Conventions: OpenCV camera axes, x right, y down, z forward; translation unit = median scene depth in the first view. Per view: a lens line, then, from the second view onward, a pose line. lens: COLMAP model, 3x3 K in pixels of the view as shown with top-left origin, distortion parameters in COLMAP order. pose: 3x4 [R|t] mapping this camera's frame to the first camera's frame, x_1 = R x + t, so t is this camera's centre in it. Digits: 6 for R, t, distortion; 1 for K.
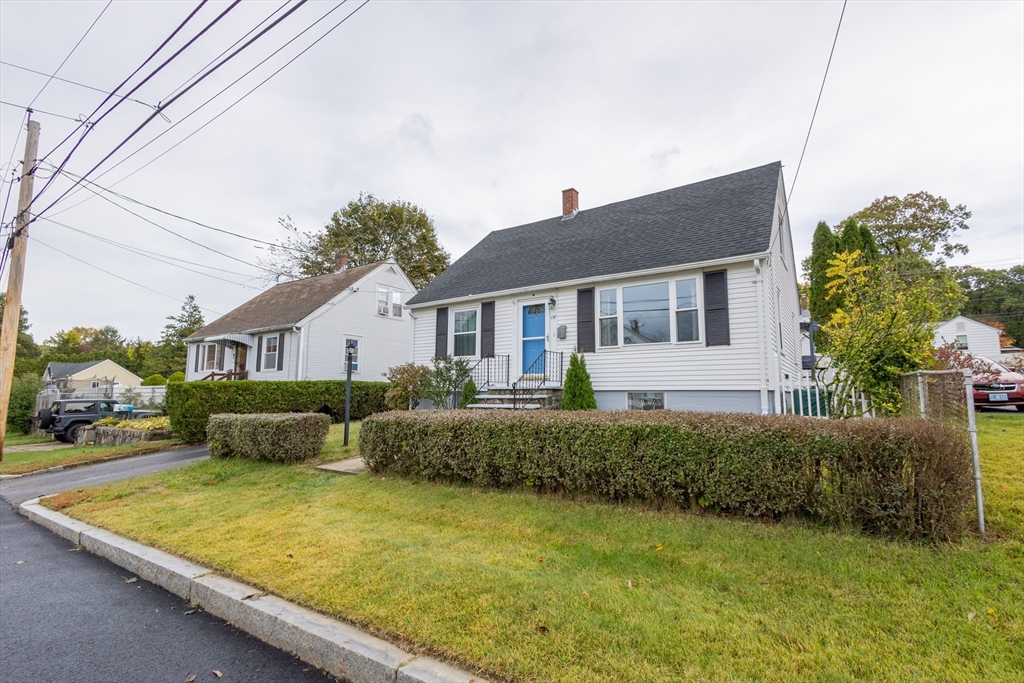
lens RADIAL K [[474.2, 0, 510.2], [0, 474.2, 341.1], [0, 0, 1]] dist [0.014453, -0.005477]
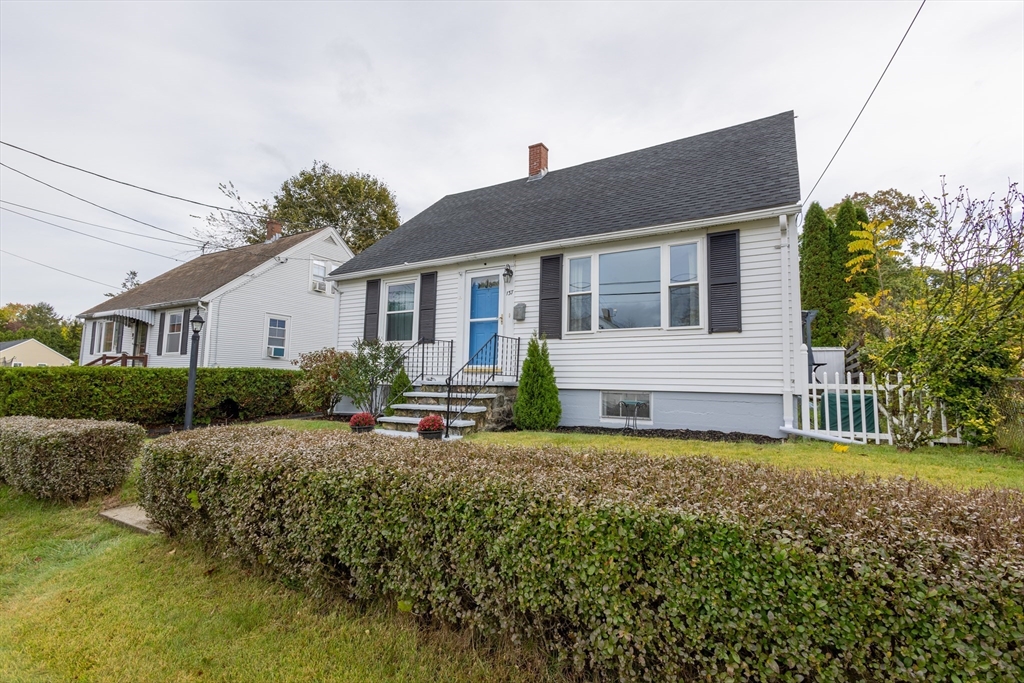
lens RADIAL K [[474.2, 0, 511.9], [0, 474.2, 344.2], [0, 0, 1]] dist [0.014453, -0.005477]
pose [[0.997658, 0.021470, 0.064939, 0.043298], [-0.023374, 0.999314, 0.028710, 0.010274], [-0.064278, -0.030160, 0.997476, 0.209707]]
